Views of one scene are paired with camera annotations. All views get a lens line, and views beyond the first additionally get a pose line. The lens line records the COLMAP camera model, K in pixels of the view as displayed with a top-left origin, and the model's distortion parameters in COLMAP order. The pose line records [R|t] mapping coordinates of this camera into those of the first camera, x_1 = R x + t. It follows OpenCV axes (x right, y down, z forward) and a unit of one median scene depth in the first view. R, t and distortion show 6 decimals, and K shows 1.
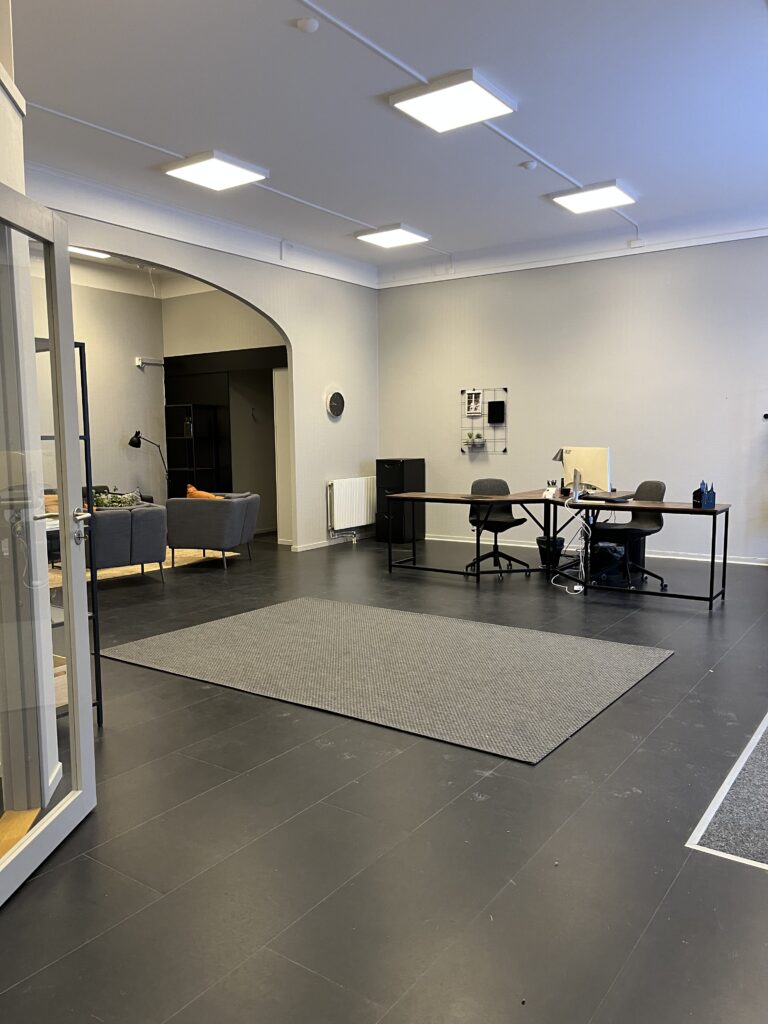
lens RADIAL K [[775.5, 0, 385.1], [0, 775.5, 515.6], [0, 0, 1]] dist [0.026914, -0.028994]
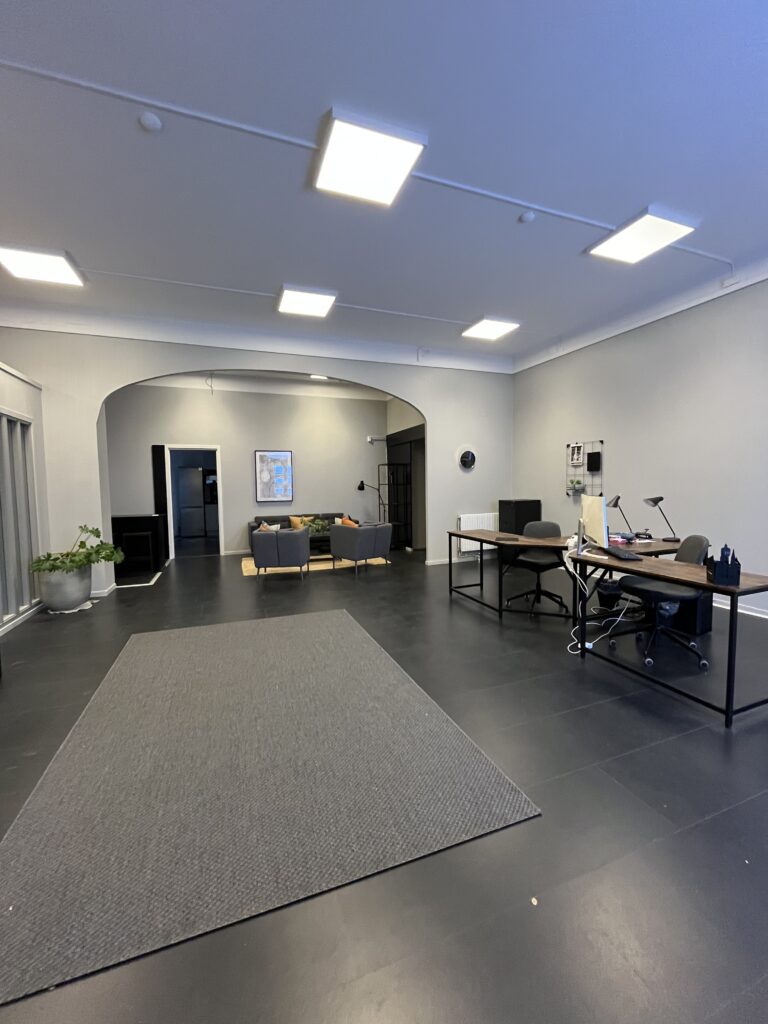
lens RADIAL K [[412.2, 0, 383.0], [0, 412.2, 506.1], [0, 0, 1]] dist [-0.009960, -0.000518]
pose [[0.826973, 0.026010, -0.561640, 0.226710], [-0.049258, 0.998440, -0.026289, -0.034950], [0.560080, 0.049405, 0.826964, 0.316741]]
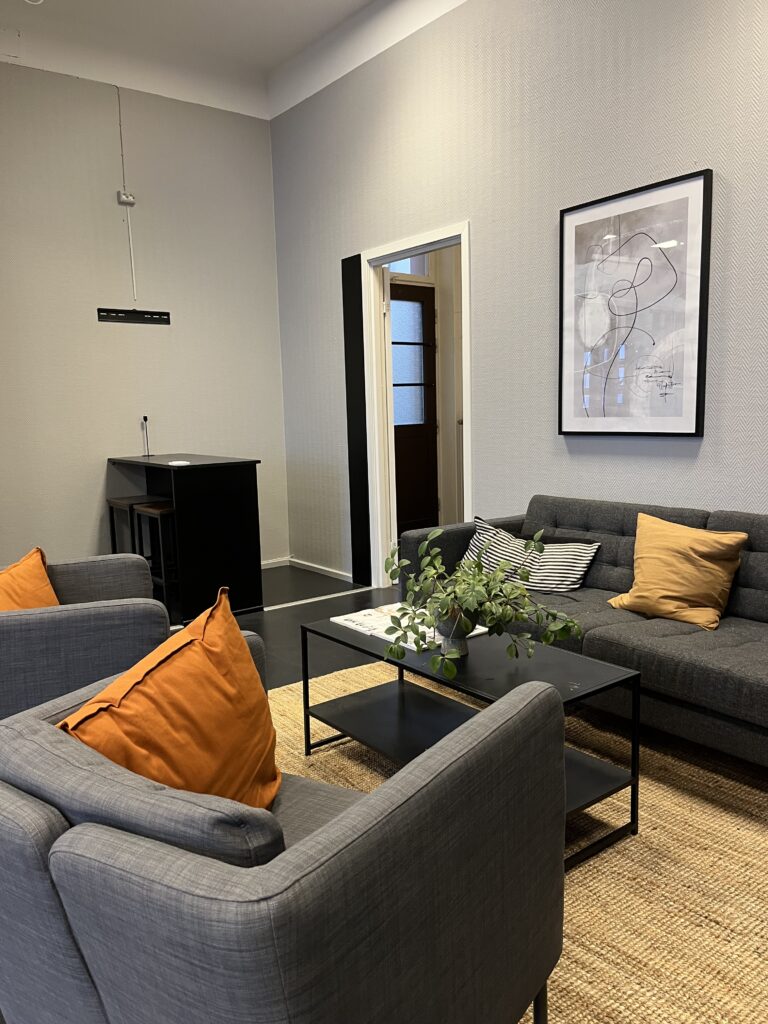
lens RADIAL K [[775.5, 0, 384.5], [0, 775.5, 510.5], [0, 0, 1]] dist [0.026914, -0.028994]
pose [[-0.295850, 0.145887, -0.944028, -0.069201], [-0.068836, 0.982444, 0.173397, -0.075930], [0.952751, 0.116283, -0.280614, 0.899077]]
